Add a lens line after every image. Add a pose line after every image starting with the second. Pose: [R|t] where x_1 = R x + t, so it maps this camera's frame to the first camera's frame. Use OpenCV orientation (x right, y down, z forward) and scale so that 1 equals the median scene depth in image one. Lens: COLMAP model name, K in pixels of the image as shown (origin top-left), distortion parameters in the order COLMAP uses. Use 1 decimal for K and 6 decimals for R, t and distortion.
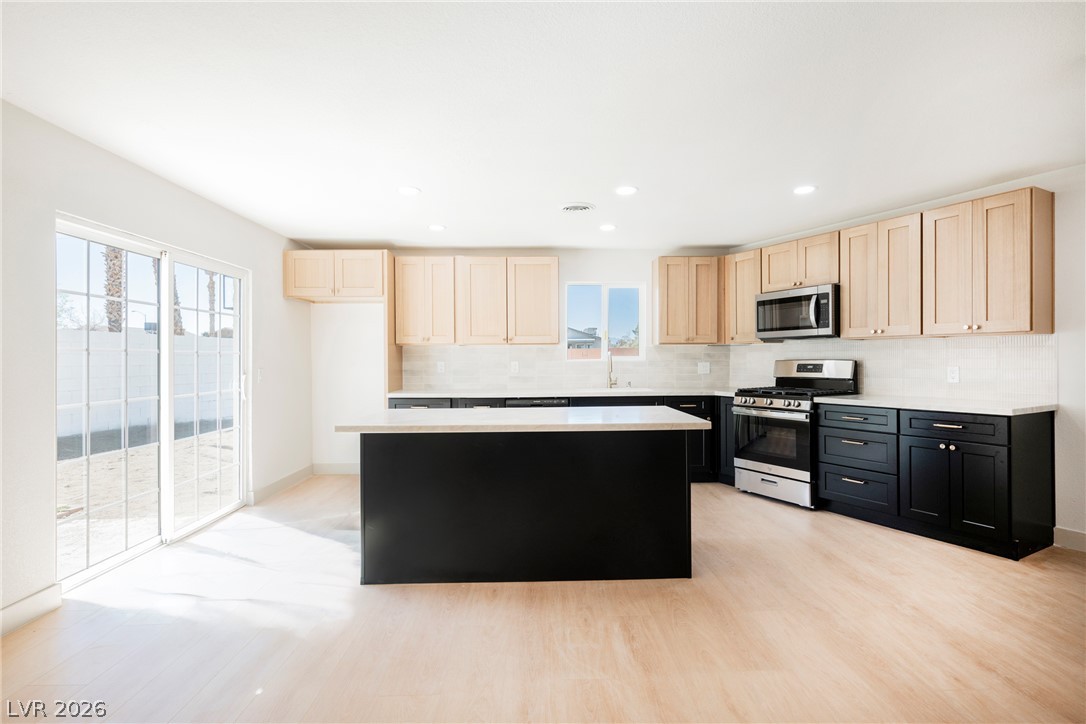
lens RADIAL K [[522.6, 0, 548.8], [0, 522.6, 362.3], [0, 0, 1]] dist [0.001757, 0.000065]
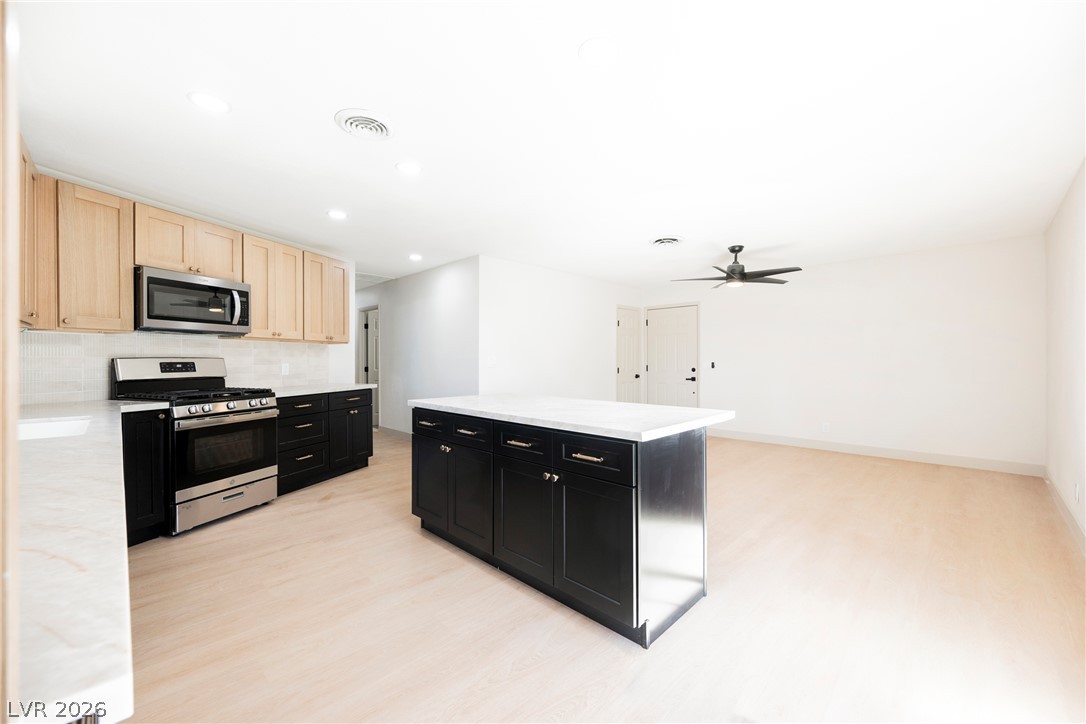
lens RADIAL K [[427.7, 0, 544.8], [0, 427.7, 363.4], [0, 0, 1]] dist [0.001945, 0.000250]
pose [[-0.681577, 0.003969, 0.731735, -0.423265], [0.012140, 0.999909, 0.005884, 0.008142], [-0.731645, 0.012893, -0.681564, 1.023253]]
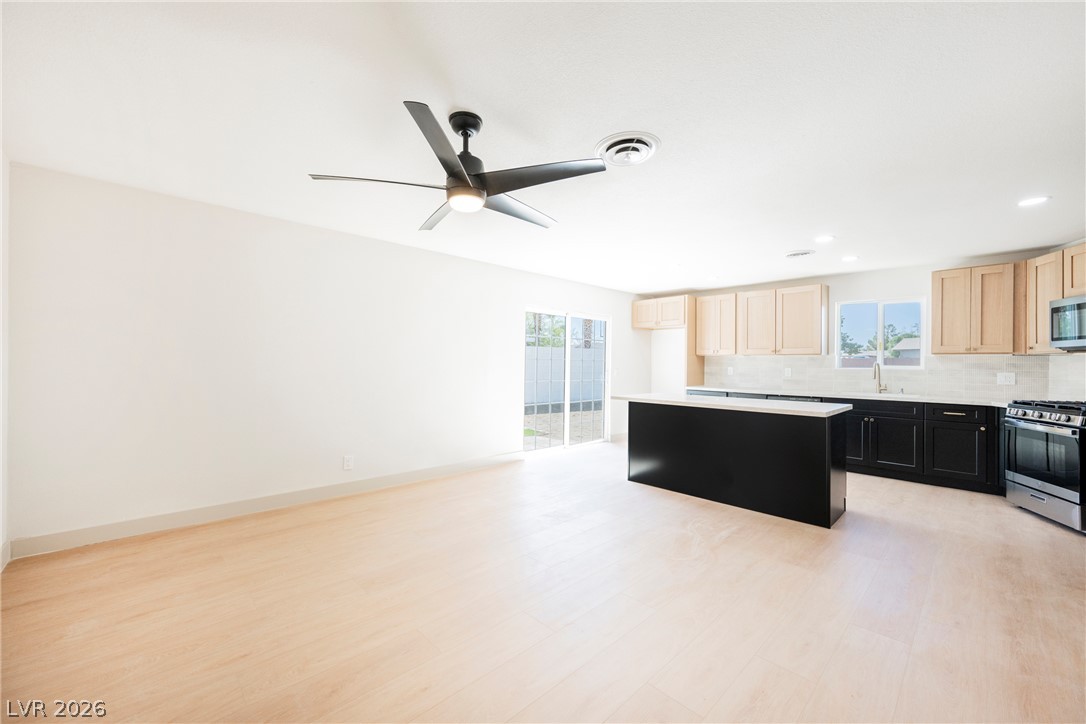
lens RADIAL K [[427.7, 0, 543.4], [0, 427.7, 361.3], [0, 0, 1]] dist [0.001945, 0.000250]
pose [[0.675866, 0.008324, -0.736977, 0.358279], [-0.018086, 0.999822, -0.005293, -0.001471], [0.736802, 0.016907, 0.675897, -0.187583]]
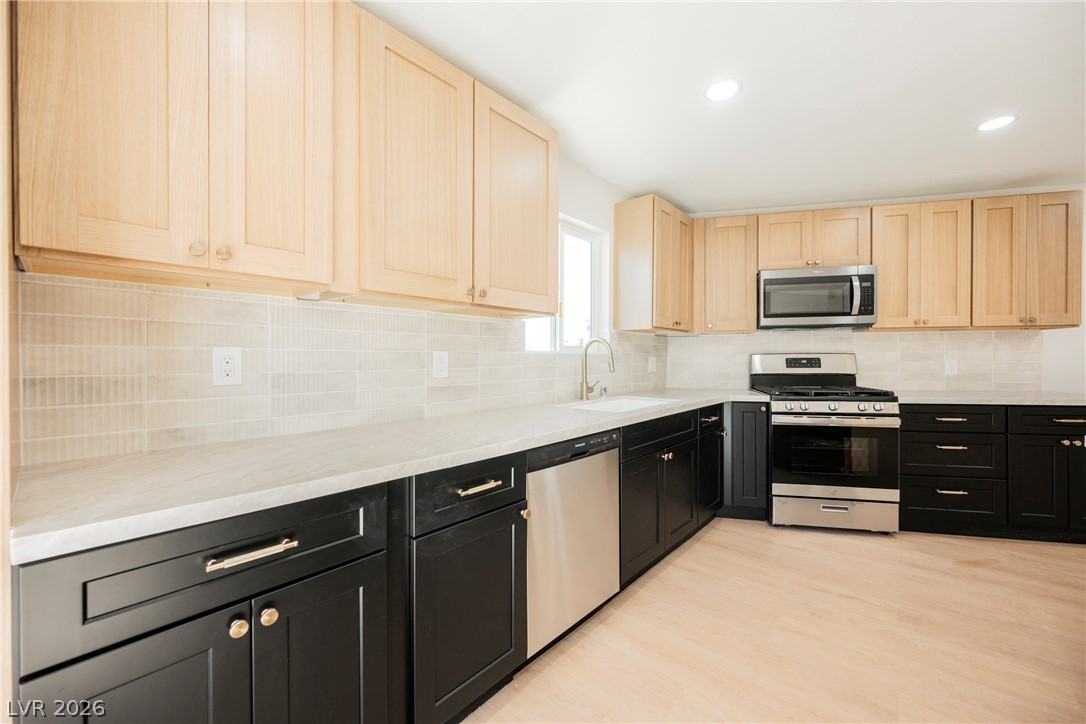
lens RADIAL K [[427.7, 0, 550.9], [0, 427.7, 361.5], [0, 0, 1]] dist [0.001945, 0.000250]
pose [[0.667095, 0.000234, 0.744973, -0.308803], [0.003501, 0.999988, -0.003449, 0.009825], [-0.744965, 0.004909, 0.667086, 0.824458]]
